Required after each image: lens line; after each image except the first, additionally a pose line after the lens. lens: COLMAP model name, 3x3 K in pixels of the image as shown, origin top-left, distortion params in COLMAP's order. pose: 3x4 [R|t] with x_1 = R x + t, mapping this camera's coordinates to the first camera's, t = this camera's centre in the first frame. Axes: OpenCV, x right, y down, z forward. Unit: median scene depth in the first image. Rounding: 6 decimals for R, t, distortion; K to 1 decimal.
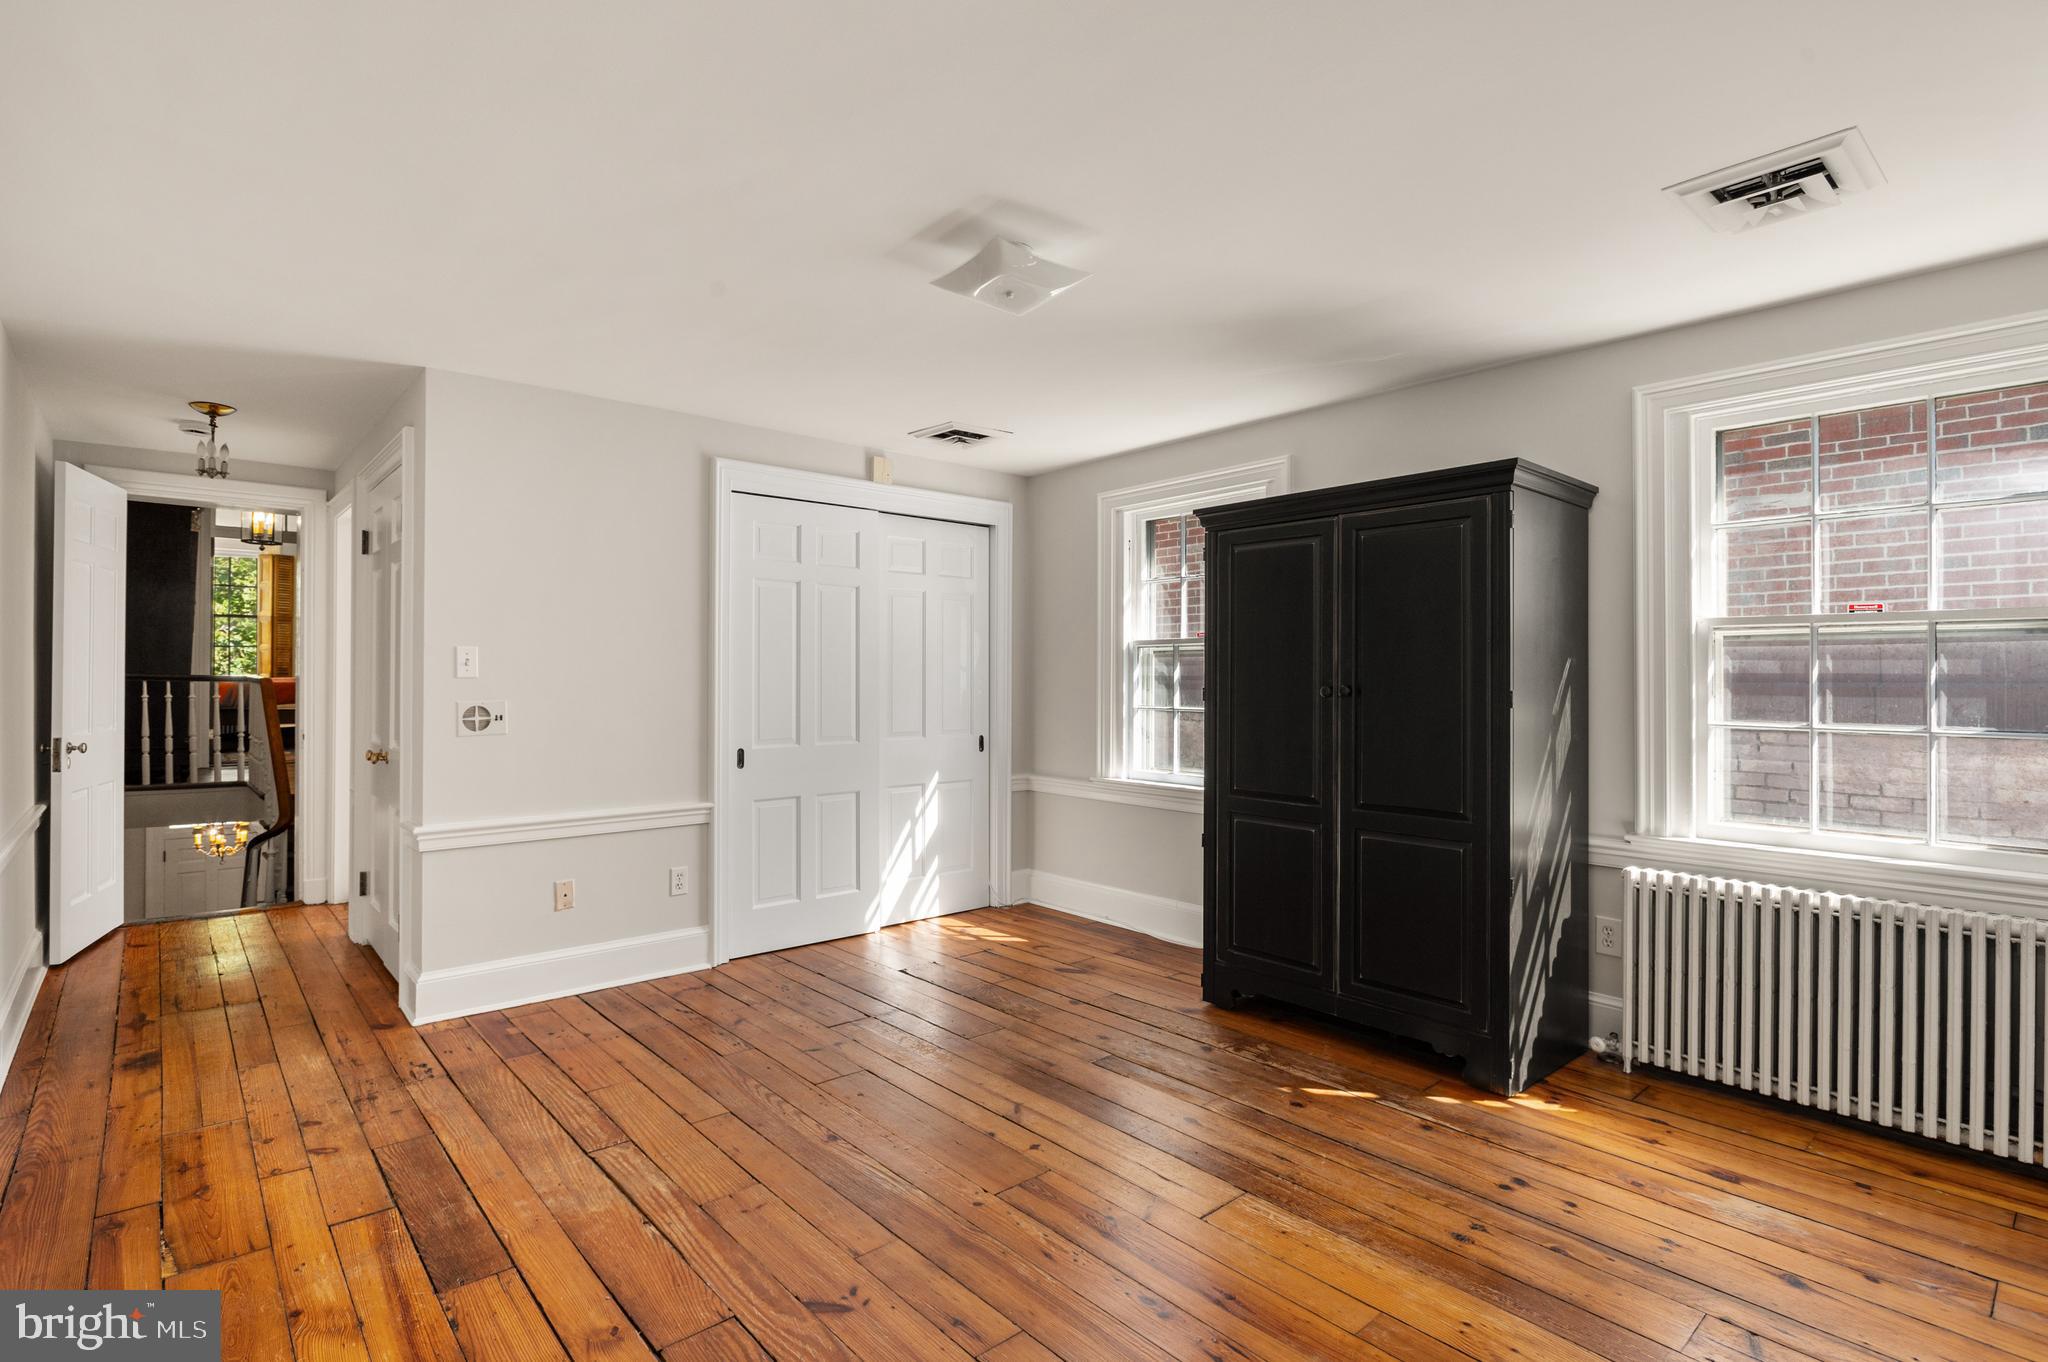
lens RADIAL K [[903.0, 0, 1024.0], [0, 903.0, 681.0], [0, 0, 1]] dist [0.000932, 0.000349]
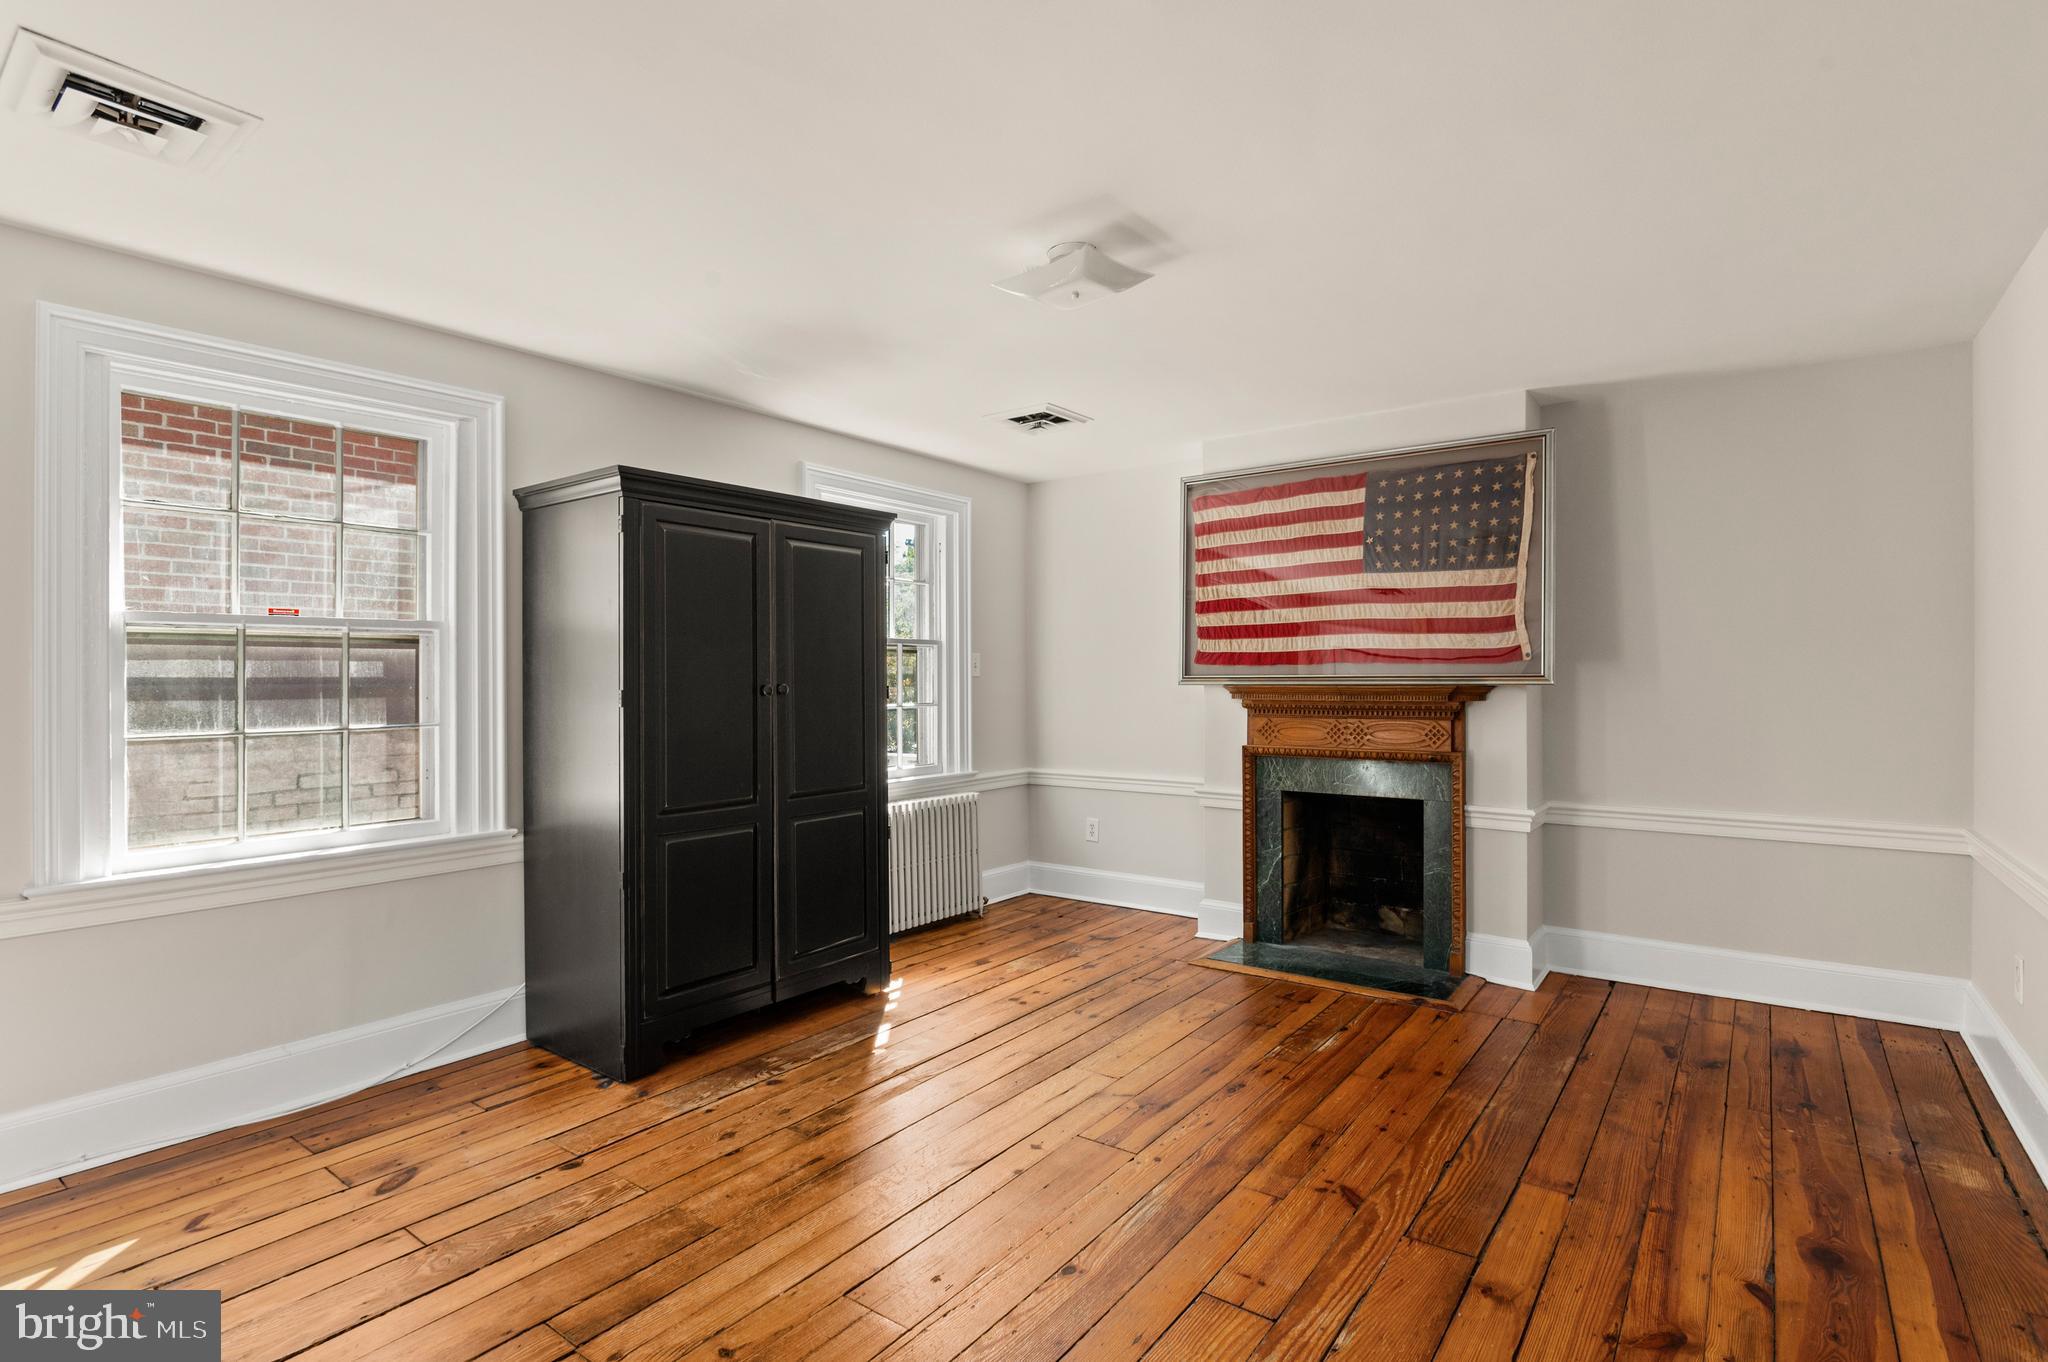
lens RADIAL K [[969.7, 0, 1024.0], [0, 969.7, 681.0], [0, 0, 1]] dist [-0.016319, 0.001814]
pose [[-0.154450, -0.000623, 0.988000, -0.832448], [0.009158, 0.999956, 0.002062, 0.013289], [-0.987958, 0.009367, -0.154437, 0.966476]]
